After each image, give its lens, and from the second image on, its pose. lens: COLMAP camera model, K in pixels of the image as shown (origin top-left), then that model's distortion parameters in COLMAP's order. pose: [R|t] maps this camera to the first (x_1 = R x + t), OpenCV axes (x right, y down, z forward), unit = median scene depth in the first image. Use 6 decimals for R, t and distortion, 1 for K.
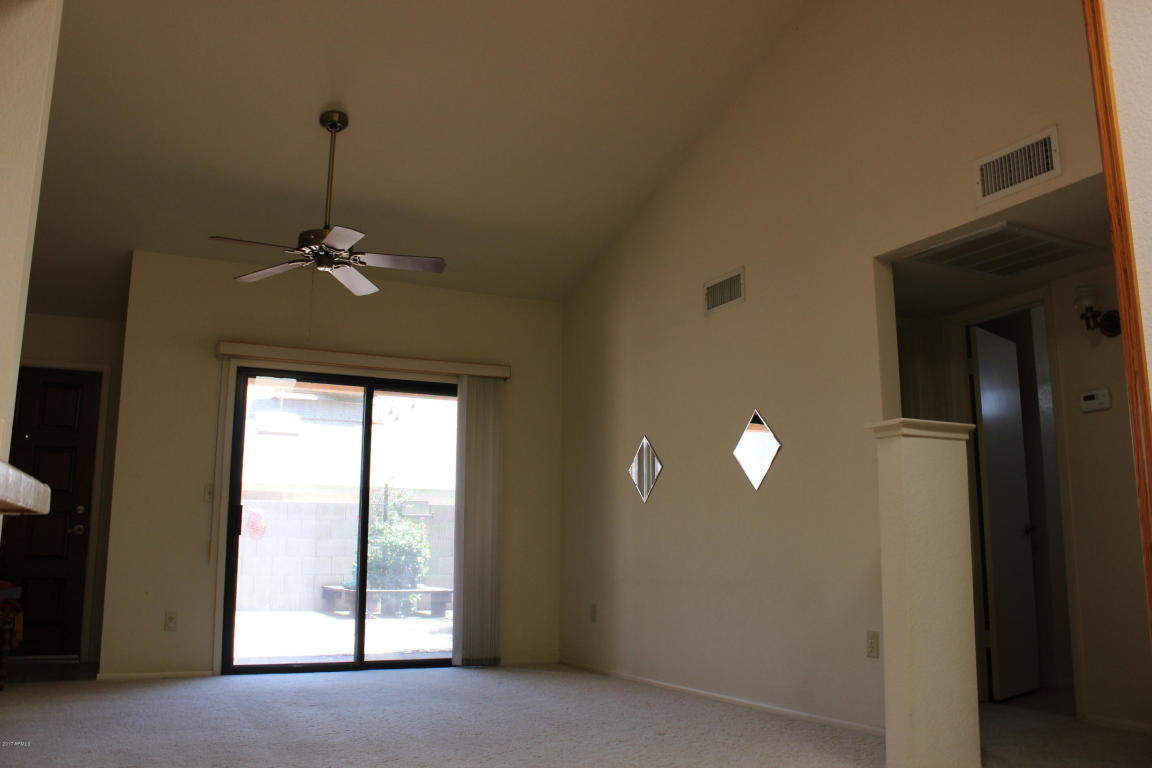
lens RADIAL K [[957.8, 0, 582.4], [0, 957.8, 383.8], [0, 0, 1]] dist [-0.143921, 0.108707]
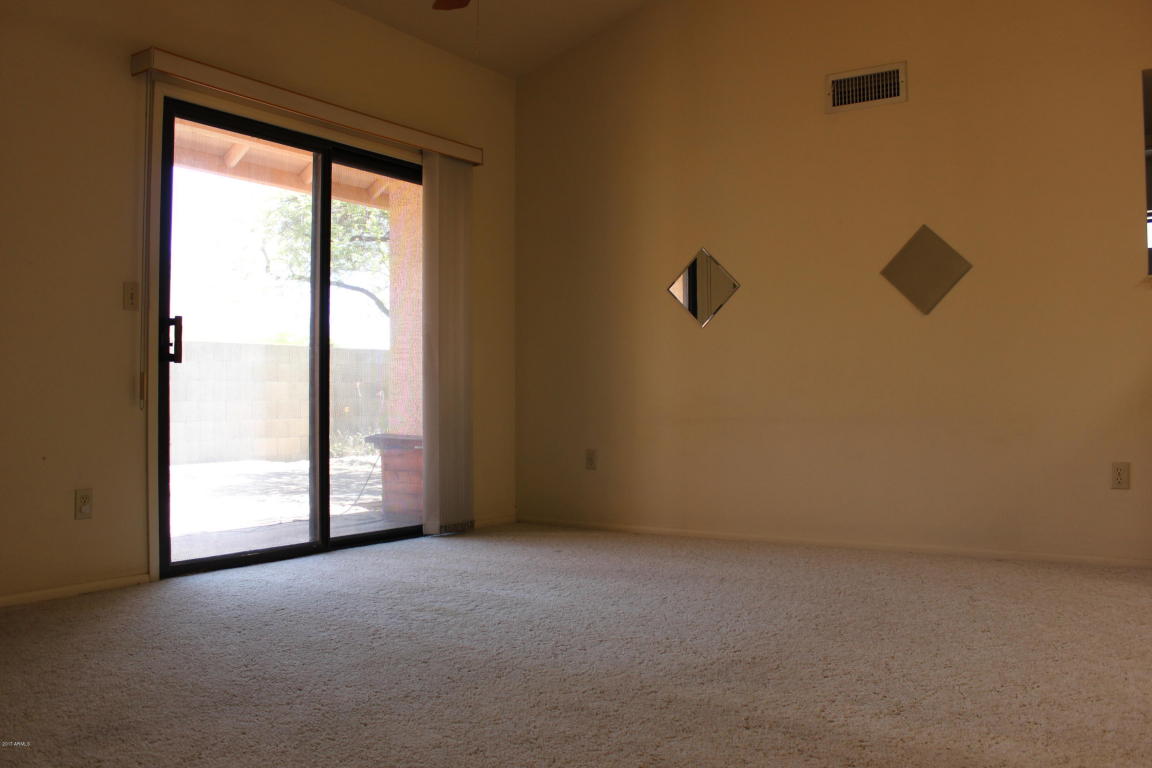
lens RADIAL K [[957.8, 0, 567.3], [0, 957.8, 372.7], [0, 0, 1]] dist [-0.143921, 0.108707]
pose [[0.869264, 0.007569, 0.494290, -0.452984], [-0.079907, 0.988885, 0.125383, 0.067100], [-0.487847, -0.148488, 0.860207, 0.323043]]
